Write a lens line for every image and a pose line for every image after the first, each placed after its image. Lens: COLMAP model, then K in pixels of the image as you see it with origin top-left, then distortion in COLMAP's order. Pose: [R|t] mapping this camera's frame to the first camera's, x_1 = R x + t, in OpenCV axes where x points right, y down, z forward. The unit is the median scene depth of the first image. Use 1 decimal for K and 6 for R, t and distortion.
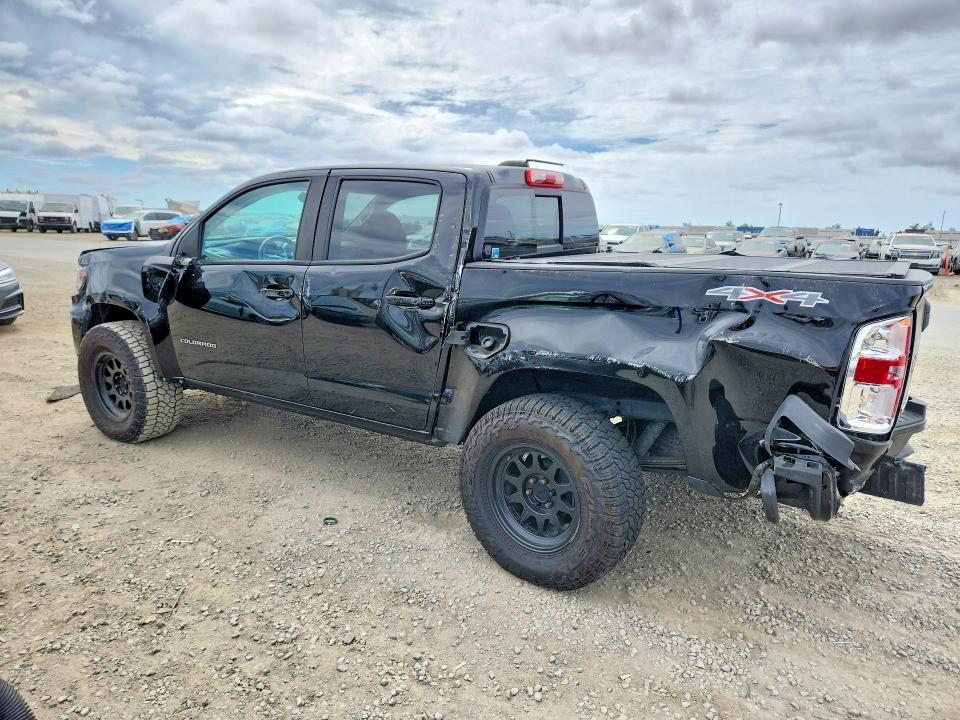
lens RADIAL K [[694.0, 0, 481.2], [0, 694.0, 367.2], [0, 0, 1]] dist [0.034103, -0.019237]
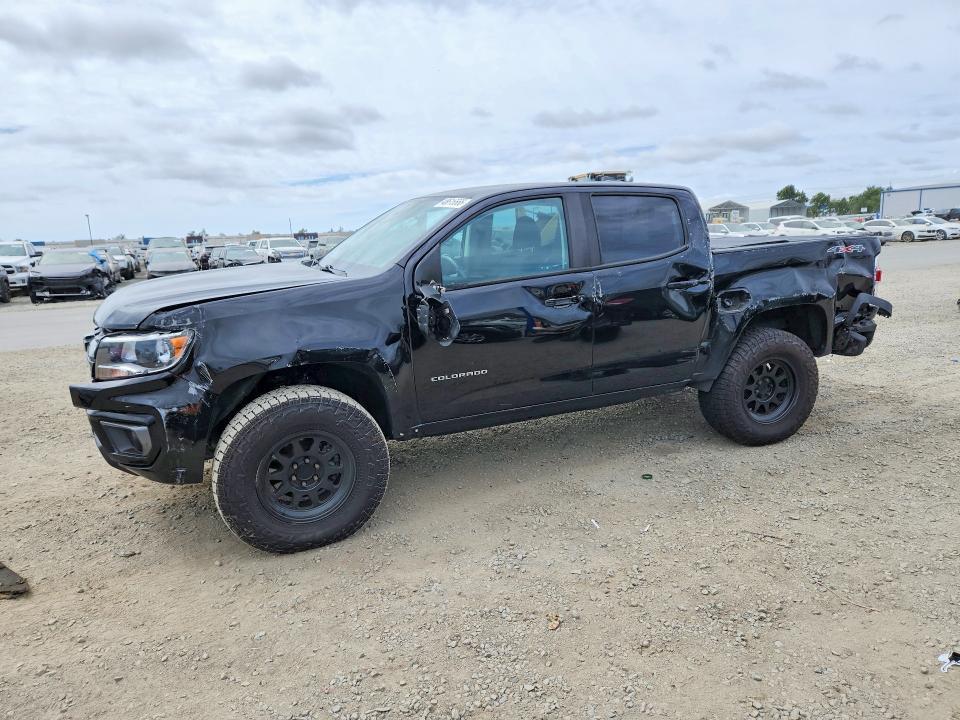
lens RADIAL K [[694.0, 0, 482.3], [0, 694.0, 355.3], [0, 0, 1]] dist [0.034103, -0.019237]
pose [[0.511424, -0.200752, 0.835550, -1.143627], [0.226012, 0.969520, 0.094602, -0.139112], [-0.829074, 0.140463, 0.541208, 0.476456]]
